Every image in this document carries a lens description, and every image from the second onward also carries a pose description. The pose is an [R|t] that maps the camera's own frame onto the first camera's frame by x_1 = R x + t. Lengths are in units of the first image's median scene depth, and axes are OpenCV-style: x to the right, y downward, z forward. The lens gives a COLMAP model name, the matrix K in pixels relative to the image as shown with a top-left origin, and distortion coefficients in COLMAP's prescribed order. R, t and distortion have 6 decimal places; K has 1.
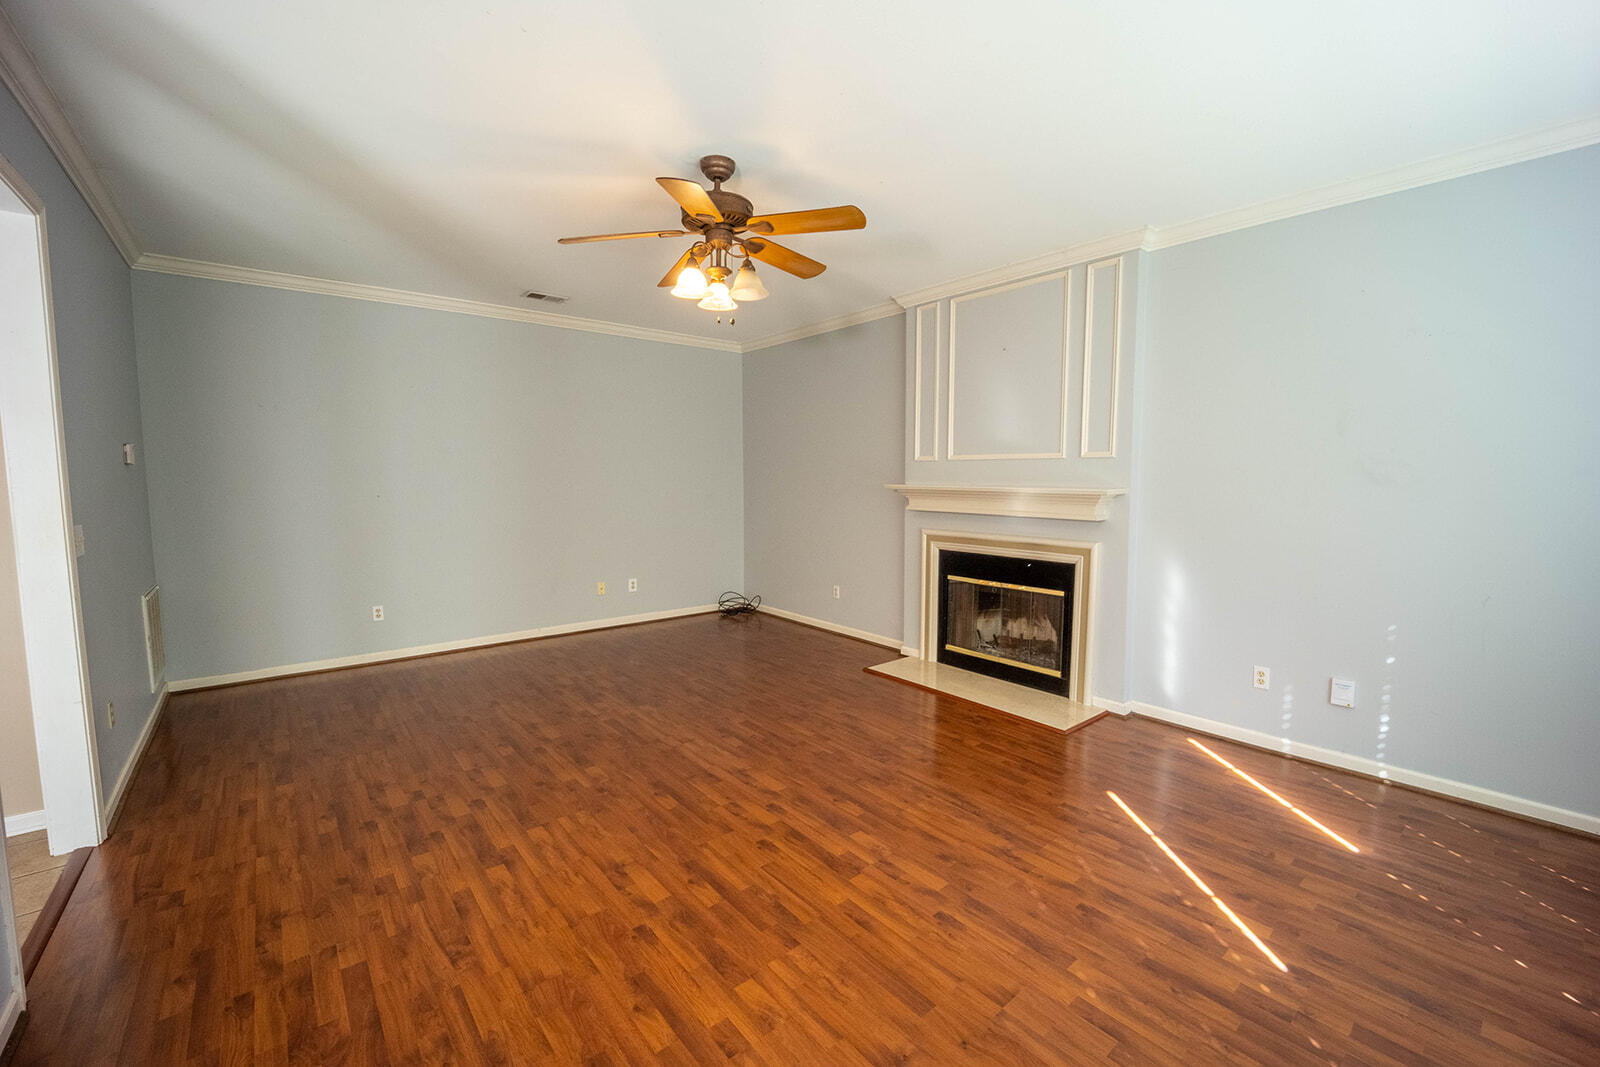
lens RADIAL K [[650.9, 0, 793.5], [0, 650.9, 532.6], [0, 0, 1]] dist [-0.003709, -0.000355]
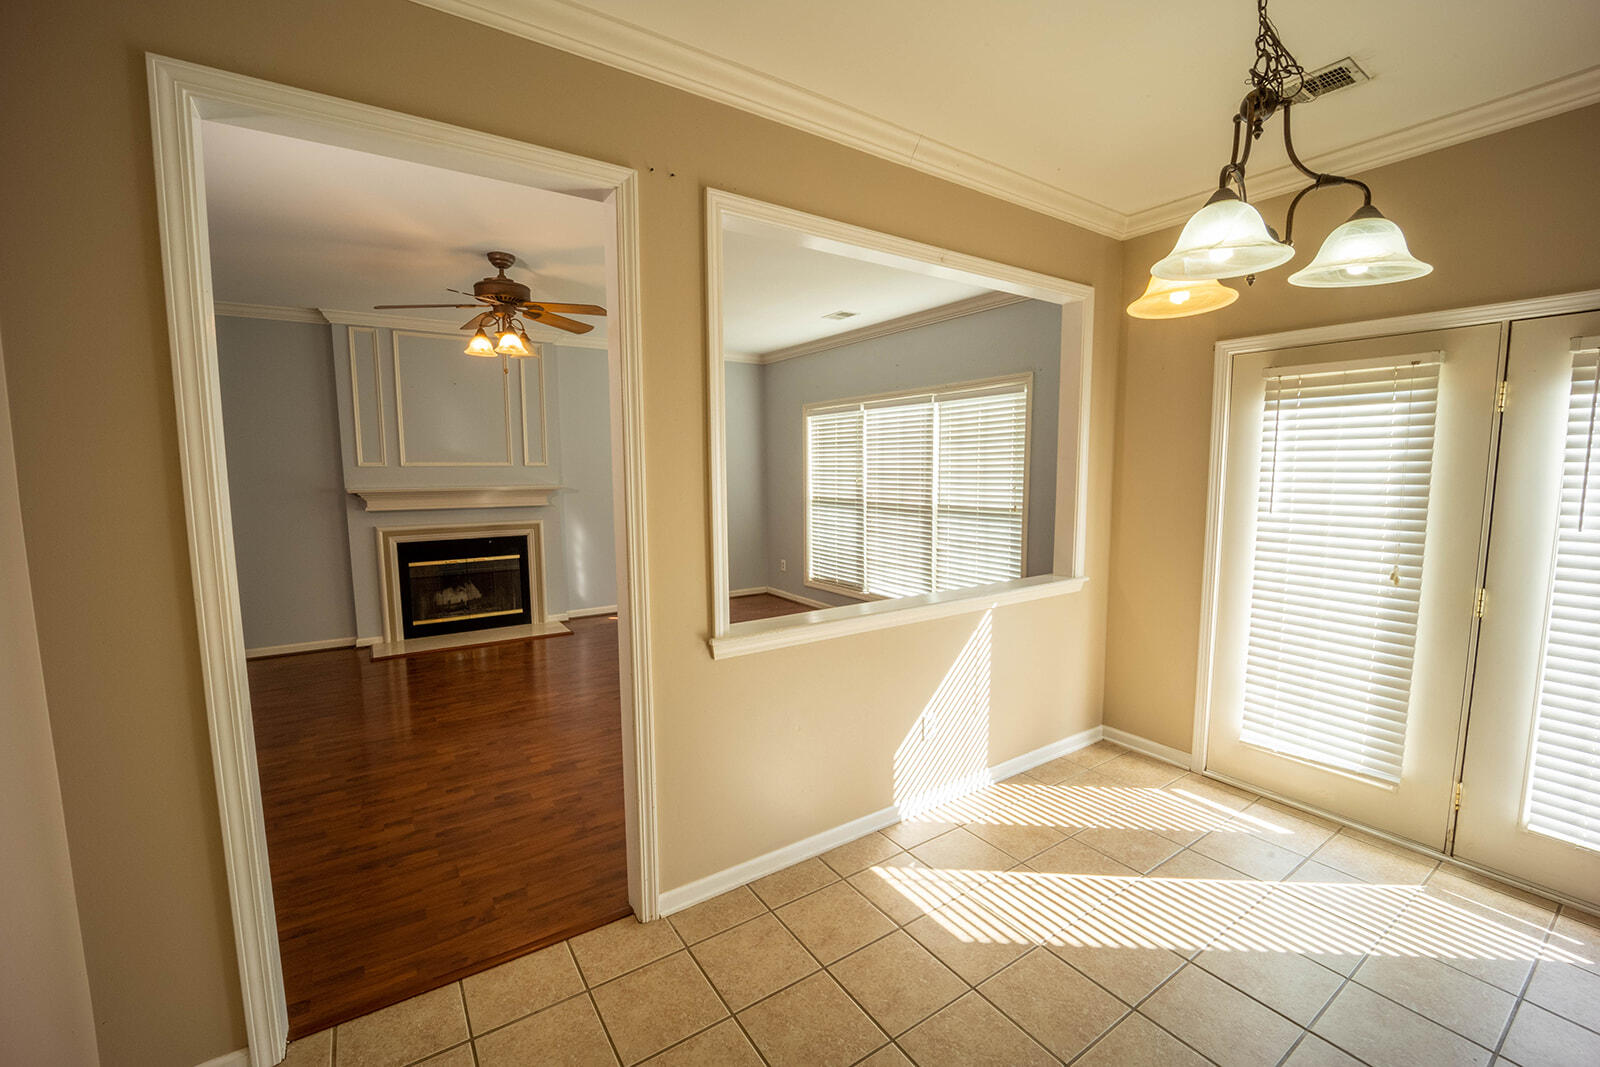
lens RADIAL K [[650.9, 0, 793.5], [0, 650.9, 532.6], [0, 0, 1]] dist [-0.003709, -0.000355]
pose [[0.098073, -0.091596, 0.990955, -1.033366], [0.093196, 0.992225, 0.082490, -0.025990], [-0.990806, 0.084263, 0.105847, 0.215815]]
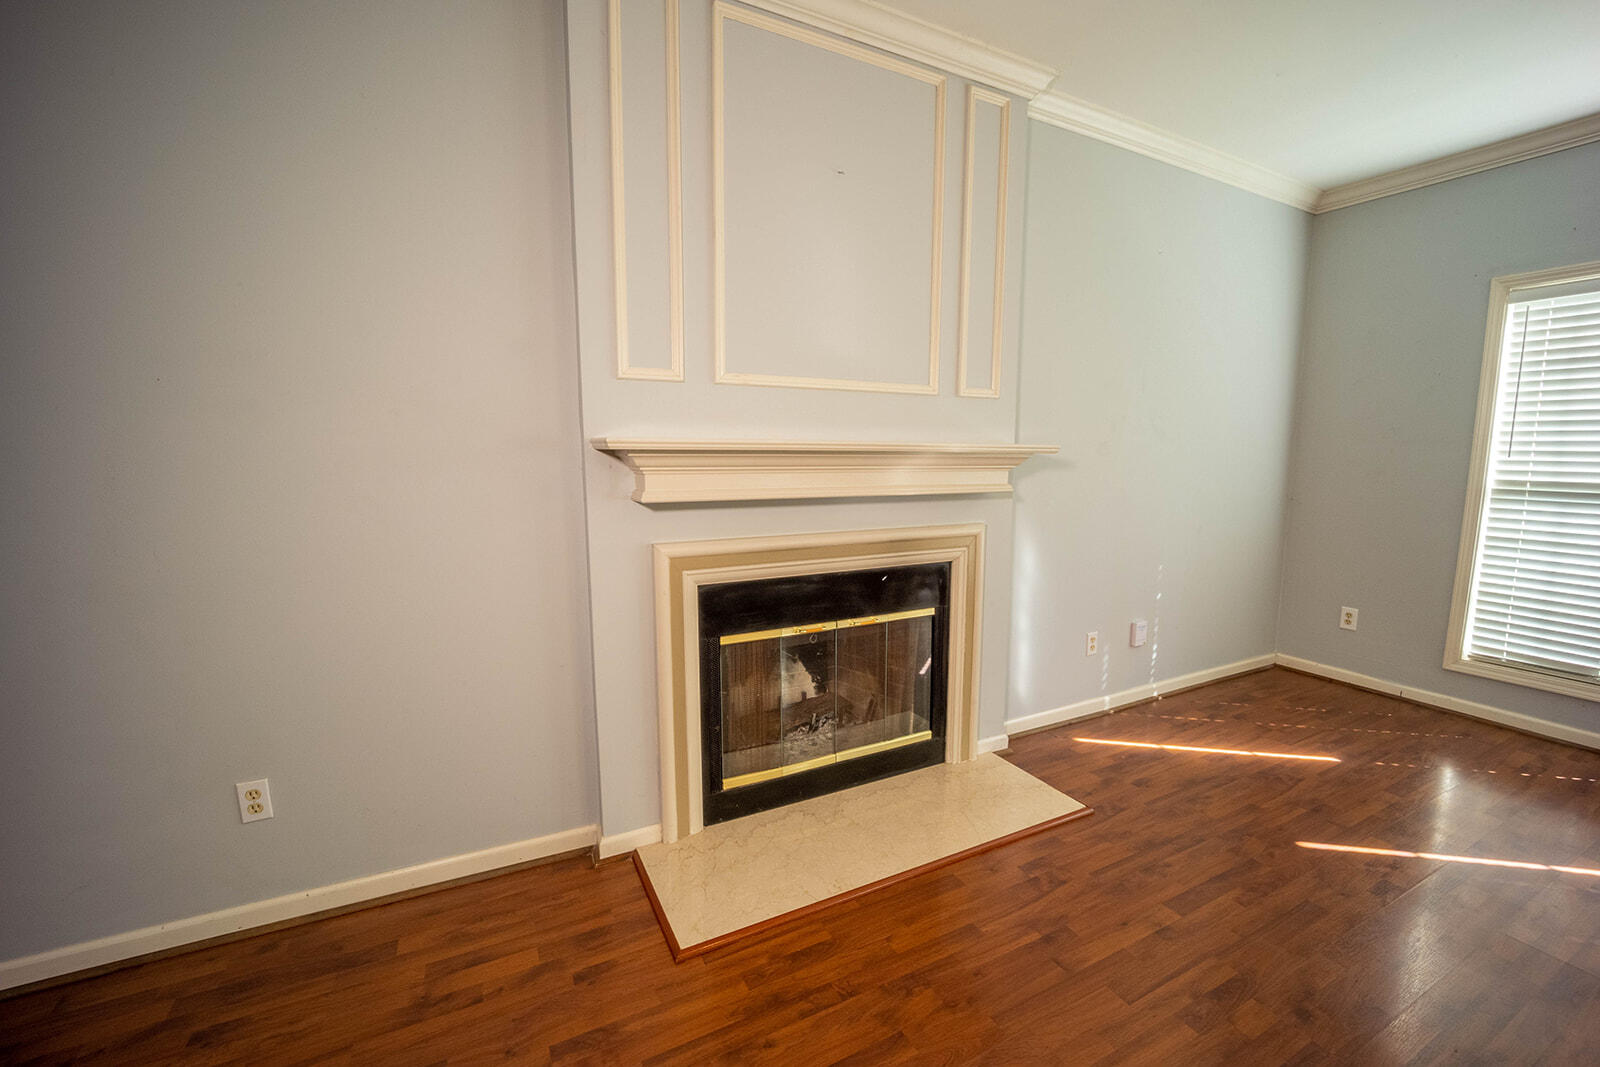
lens RADIAL K [[644.7, 0, 800.1], [0, 644.7, 544.1], [0, 0, 1]] dist [-0.028006, -0.000119]
pose [[0.211484, -0.124415, 0.969431, -0.221477], [0.085579, 0.990413, 0.108438, -0.052785], [-0.973628, 0.060030, 0.220103, 1.013466]]
